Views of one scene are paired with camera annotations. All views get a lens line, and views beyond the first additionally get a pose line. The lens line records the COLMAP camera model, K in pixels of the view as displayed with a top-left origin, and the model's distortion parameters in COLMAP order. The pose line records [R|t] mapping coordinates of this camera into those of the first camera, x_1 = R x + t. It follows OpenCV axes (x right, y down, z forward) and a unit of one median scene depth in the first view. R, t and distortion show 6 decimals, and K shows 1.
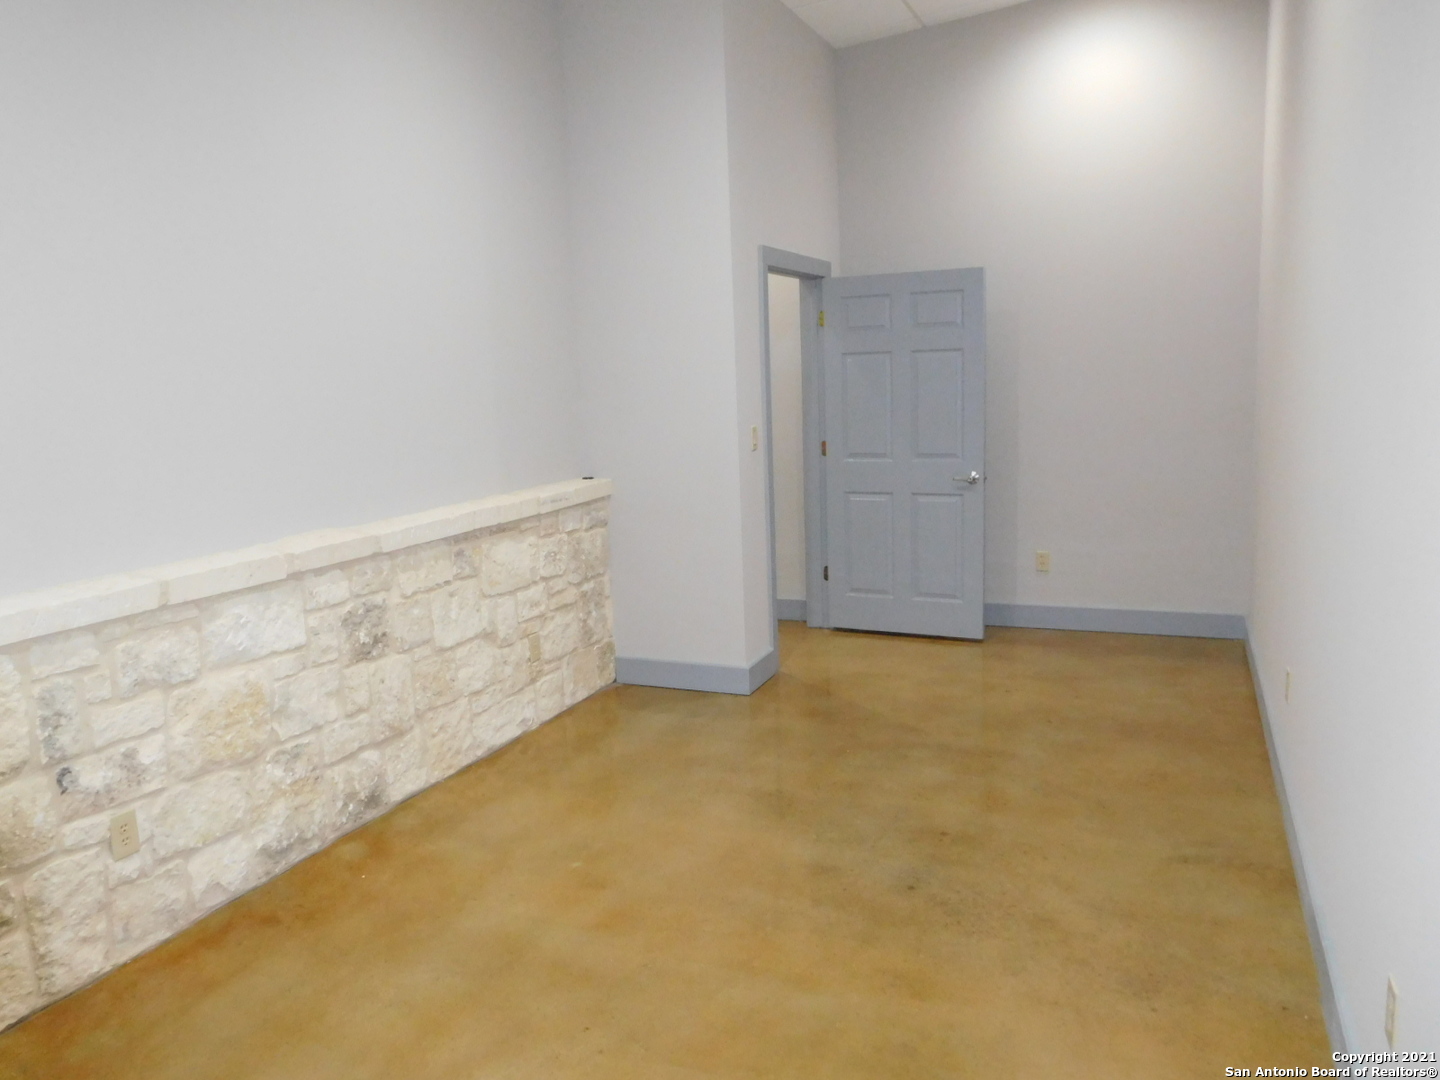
lens RADIAL K [[1055.0, 0, 717.9], [0, 1055.0, 544.4], [0, 0, 1]] dist [-0.028217, -0.001685]
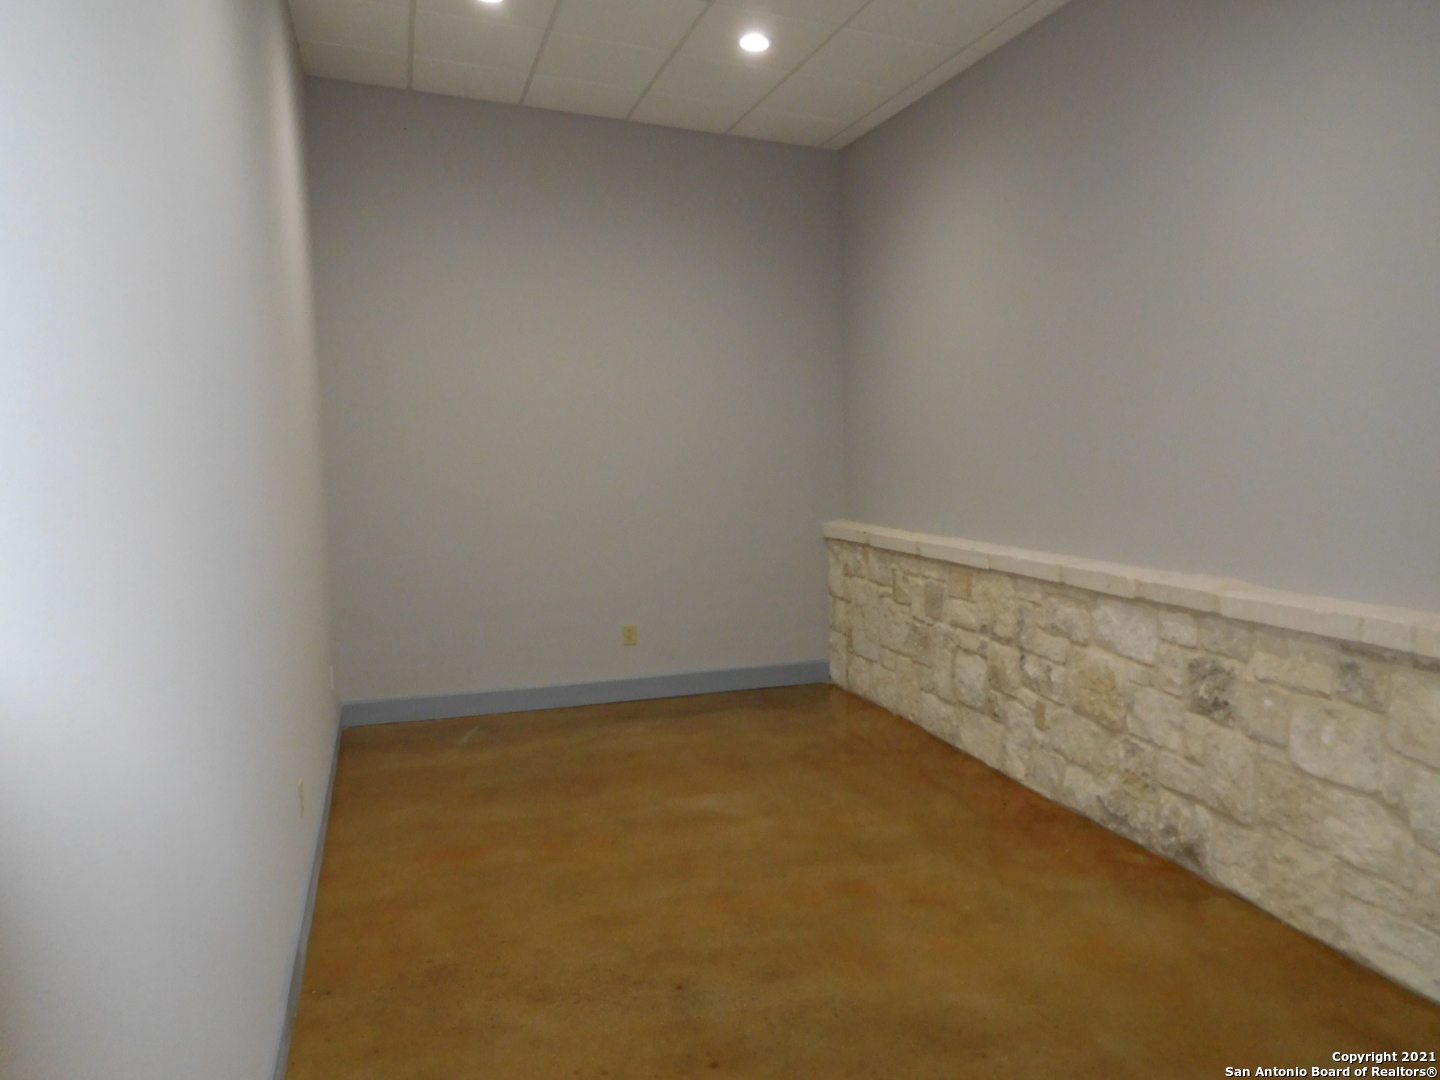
lens RADIAL K [[1055.0, 0, 718.8], [0, 1055.0, 535.9], [0, 0, 1]] dist [-0.028217, -0.001685]
pose [[-0.758446, 0.111511, -0.642125, 0.640844], [-0.053274, 0.971350, 0.231608, -0.265077], [0.649555, 0.209870, -0.730776, 1.441542]]
